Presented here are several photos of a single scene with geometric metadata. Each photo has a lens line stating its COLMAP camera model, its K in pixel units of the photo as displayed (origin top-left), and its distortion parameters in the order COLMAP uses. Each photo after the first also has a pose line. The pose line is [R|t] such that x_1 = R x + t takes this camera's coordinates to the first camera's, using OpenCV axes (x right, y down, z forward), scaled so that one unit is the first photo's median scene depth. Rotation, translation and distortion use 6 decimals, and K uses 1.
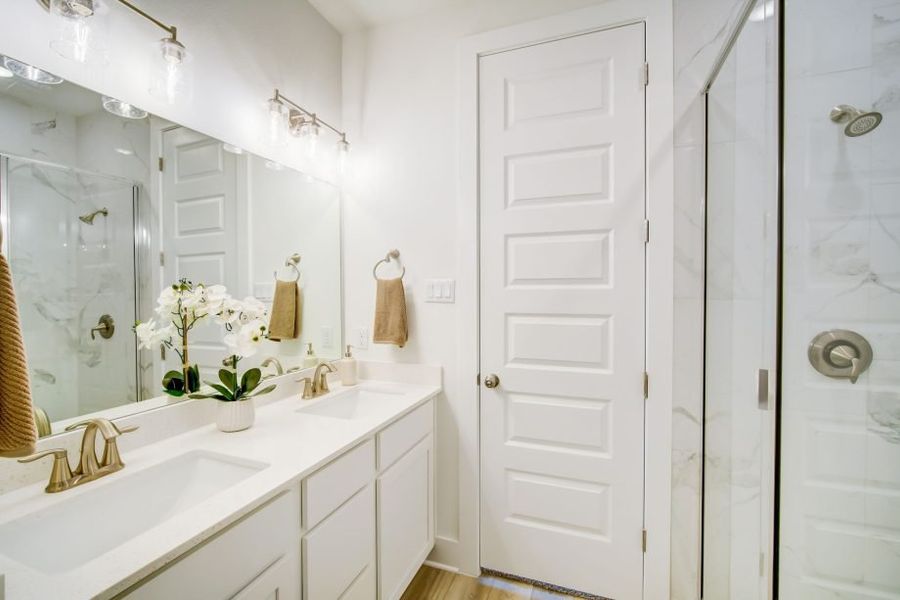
lens RADIAL K [[392.4, 0, 451.7], [0, 392.4, 297.8], [0, 0, 1]] dist [-0.015537, 0.001793]
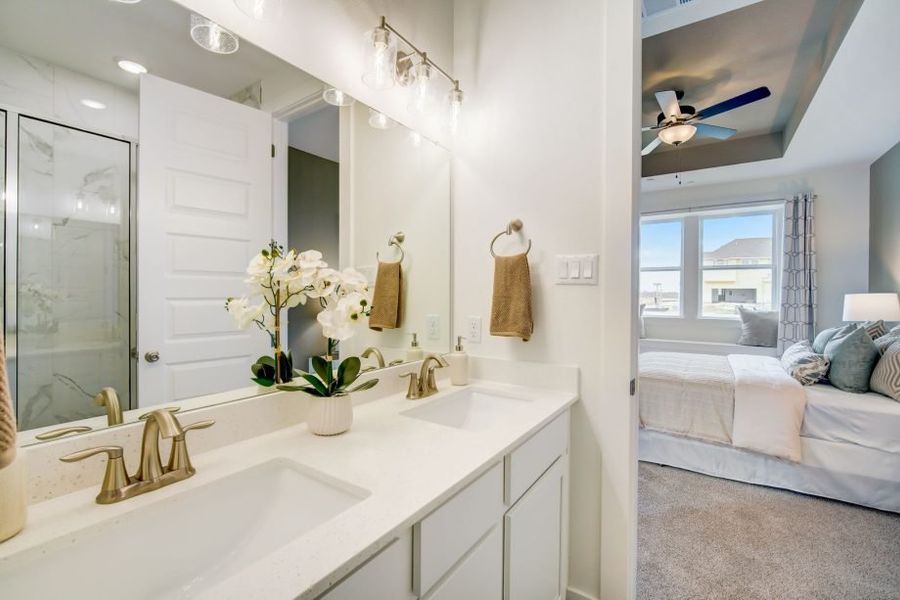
lens RADIAL K [[392.4, 0, 449.5], [0, 392.4, 299.1], [0, 0, 1]] dist [-0.015537, 0.001793]
pose [[0.972055, 0.012014, -0.234444, -0.122348], [-0.012468, 0.999922, -0.000454, 0.057983], [0.234420, 0.003364, 0.972130, 0.257456]]
